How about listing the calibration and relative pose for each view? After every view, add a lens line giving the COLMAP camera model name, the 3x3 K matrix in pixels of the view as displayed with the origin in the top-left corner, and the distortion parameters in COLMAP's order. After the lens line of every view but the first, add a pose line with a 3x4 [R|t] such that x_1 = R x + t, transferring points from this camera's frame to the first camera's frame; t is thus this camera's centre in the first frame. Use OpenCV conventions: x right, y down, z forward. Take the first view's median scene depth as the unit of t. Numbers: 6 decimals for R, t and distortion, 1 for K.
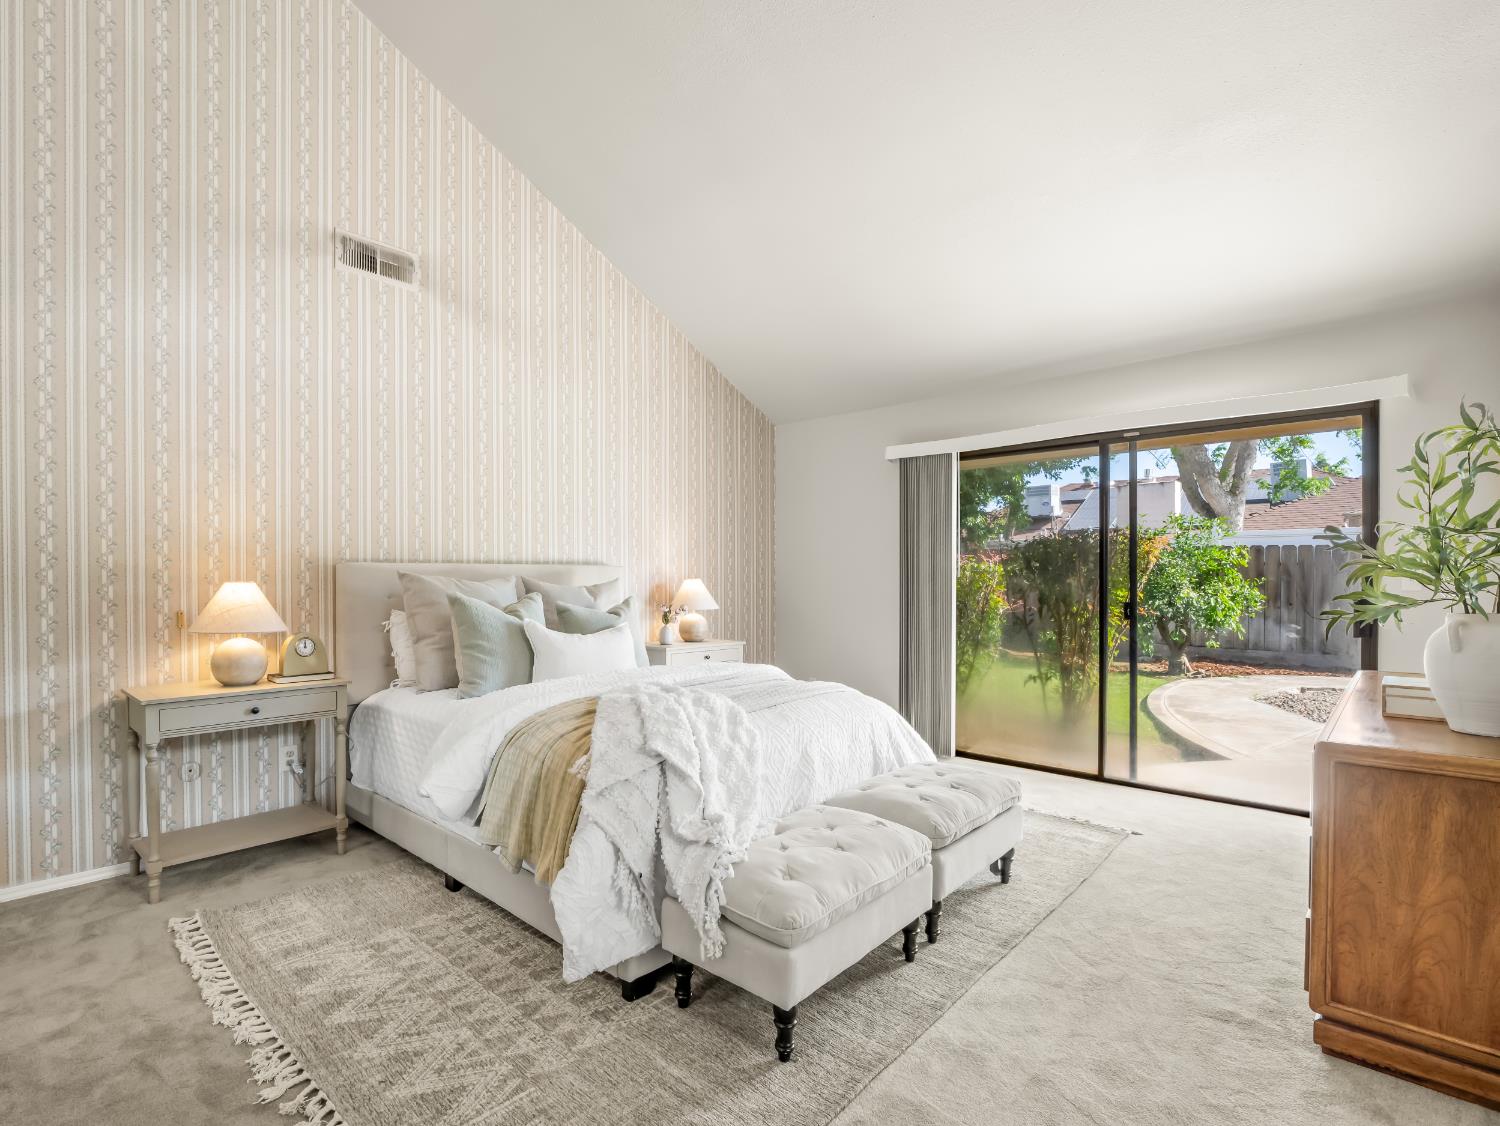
lens RADIAL K [[734.2, 0, 749.9], [0, 734.2, 576.4], [0, 0, 1]] dist [-0.019092, 0.000098]
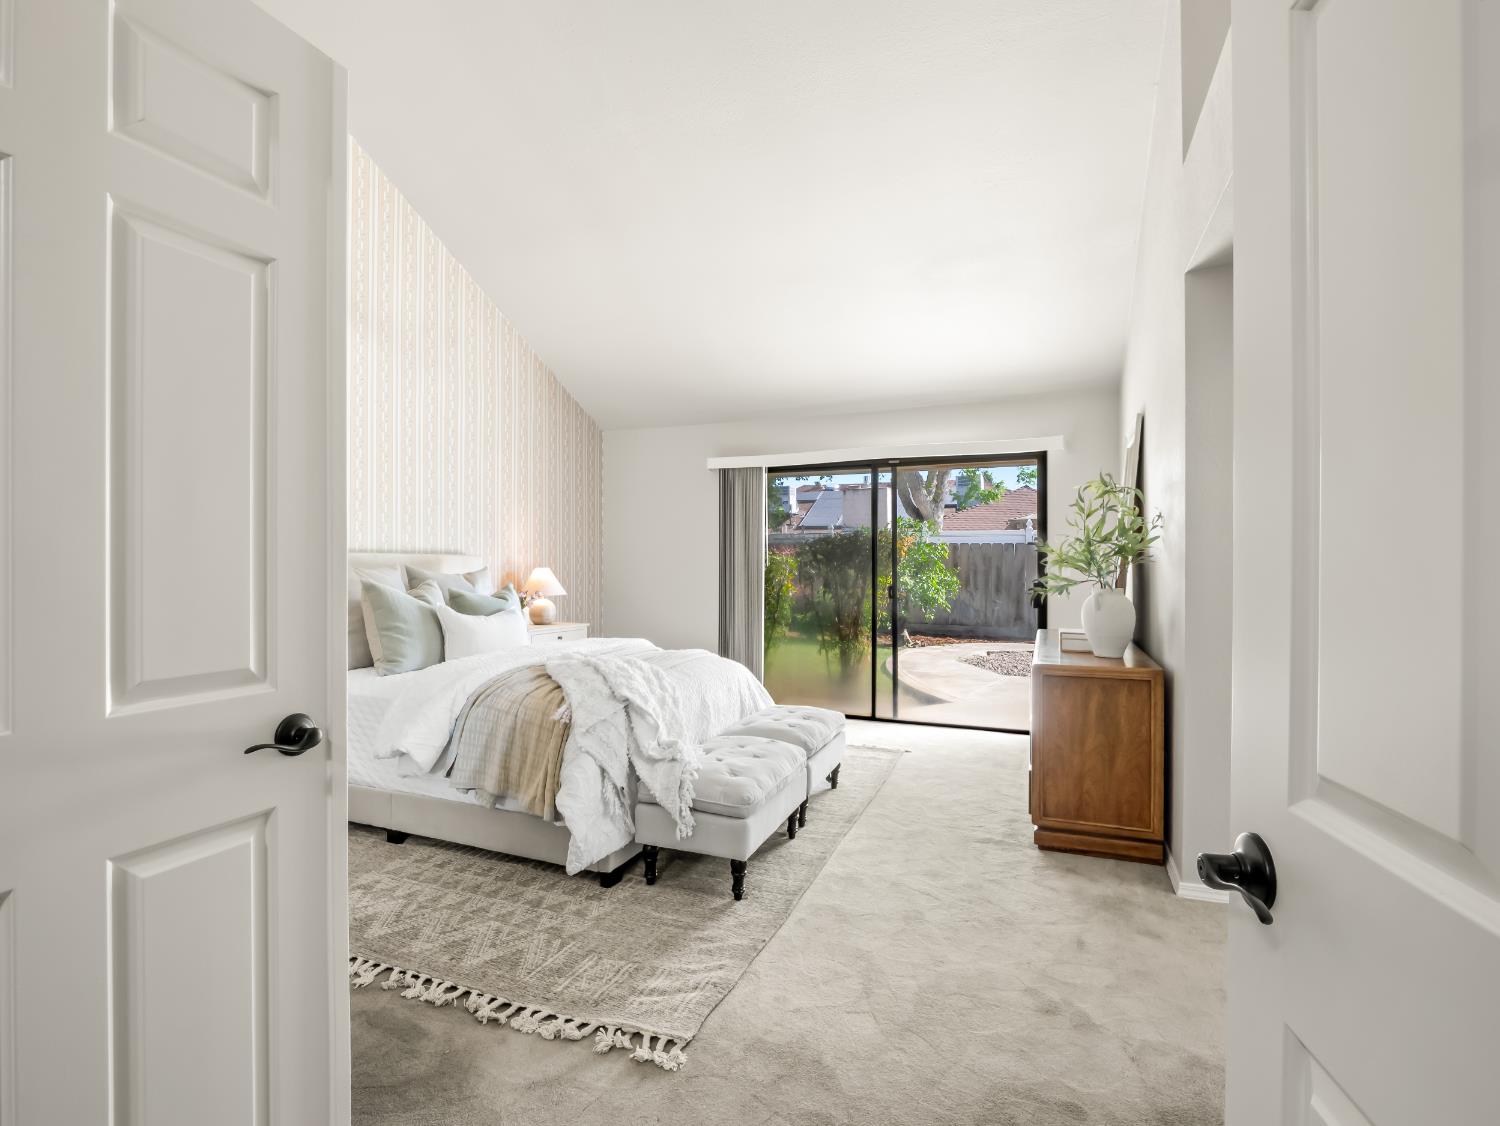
lens RADIAL K [[728.7, 0, 746.9], [0, 728.7, 550.8], [0, 0, 1]] dist [-0.010514, -0.000363]
pose [[0.938531, 0.010354, 0.345039, -0.362233], [-0.003155, 0.999766, -0.021419, 0.000811], [-0.345180, 0.019014, 0.938344, -0.308145]]
